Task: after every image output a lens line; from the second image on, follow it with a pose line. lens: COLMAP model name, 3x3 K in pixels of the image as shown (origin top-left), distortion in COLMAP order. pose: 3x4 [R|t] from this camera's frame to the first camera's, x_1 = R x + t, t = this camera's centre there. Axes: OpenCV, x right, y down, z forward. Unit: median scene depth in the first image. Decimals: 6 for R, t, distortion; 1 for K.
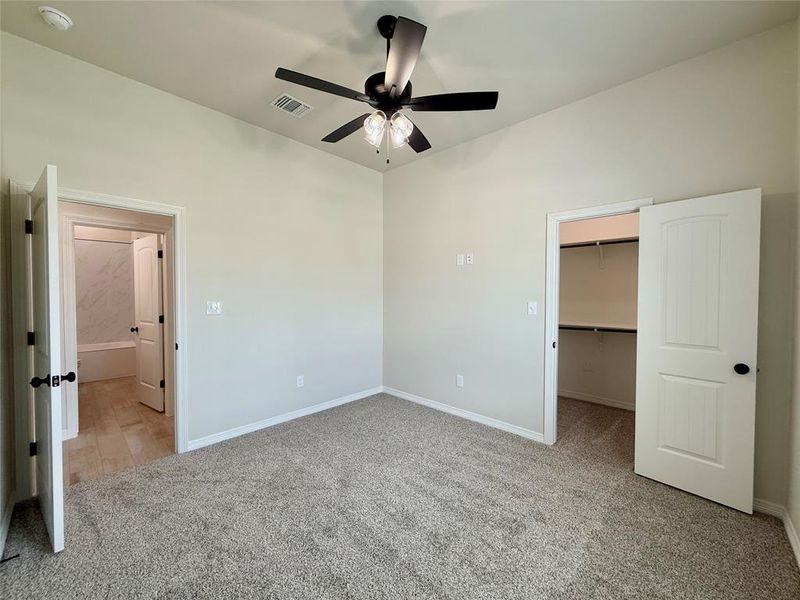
lens RADIAL K [[318.4, 0, 402.3], [0, 318.4, 300.2], [0, 0, 1]] dist [0.003046, -0.000136]
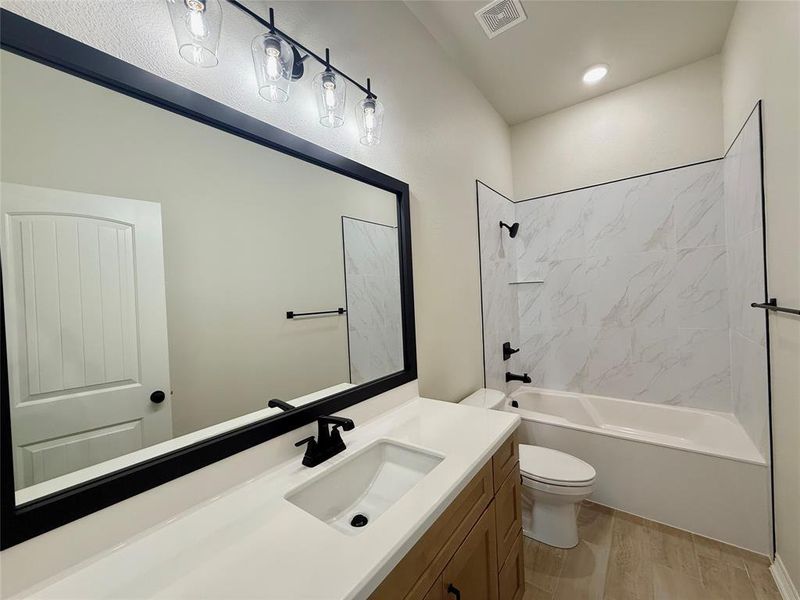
lens RADIAL K [[318.4, 0, 400.8], [0, 318.4, 300.2], [0, 0, 1]] dist [0.003046, -0.000136]
pose [[0.145087, 0.006103, -0.989400, -0.552747], [0.026954, 0.999585, 0.010119, -0.024895], [0.989052, -0.028136, 0.144862, 0.585401]]
